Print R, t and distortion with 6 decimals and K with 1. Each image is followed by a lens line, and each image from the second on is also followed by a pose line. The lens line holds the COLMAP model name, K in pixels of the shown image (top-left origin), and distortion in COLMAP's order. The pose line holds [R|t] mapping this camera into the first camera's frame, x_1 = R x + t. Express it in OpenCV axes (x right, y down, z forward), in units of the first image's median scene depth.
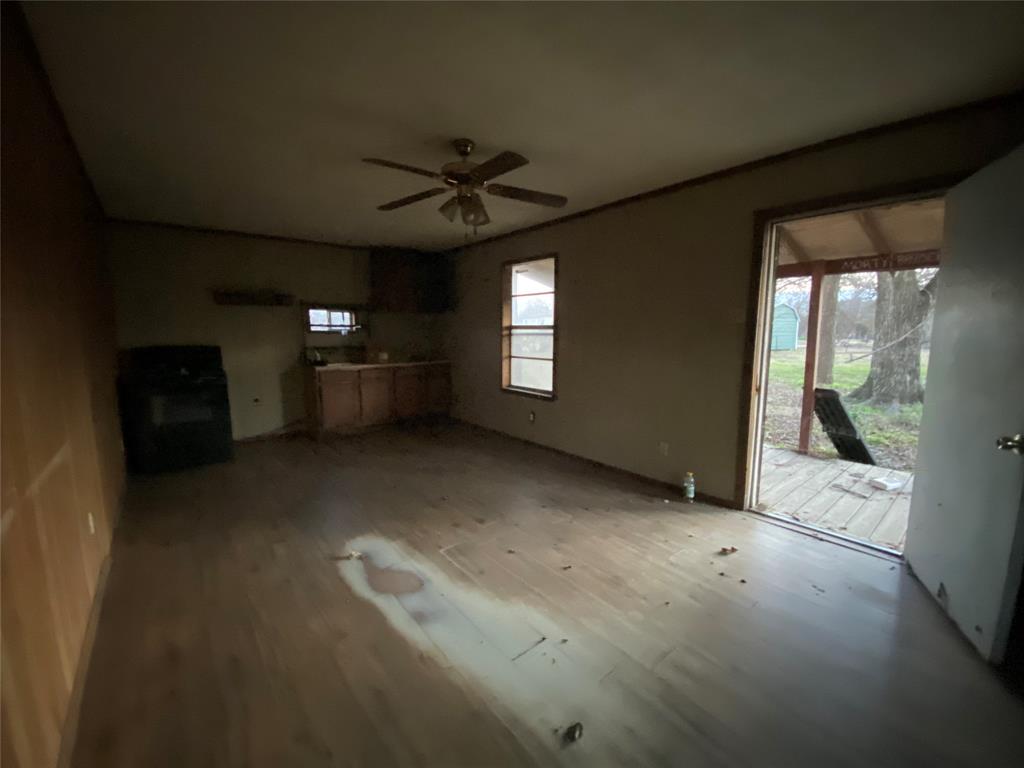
lens RADIAL K [[414.4, 0, 510.6], [0, 414.4, 386.4], [0, 0, 1]] dist [0.025267, -0.022357]
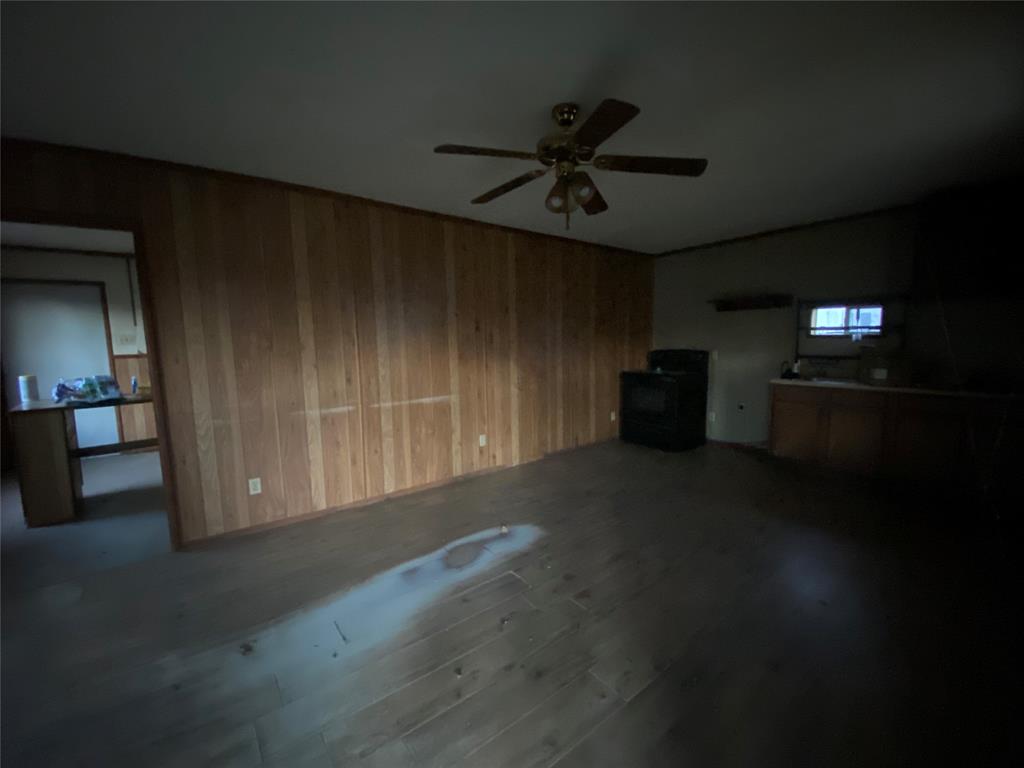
lens RADIAL K [[411.2, 0, 512.0], [0, 411.2, 384.0], [0, 0, 1]] dist [0.000617, -0.021410]
pose [[-0.023573, 0.108998, -0.993762, 0.496010], [-0.112899, 0.987389, 0.110977, -0.093270], [0.993327, 0.114811, -0.010970, 0.659120]]
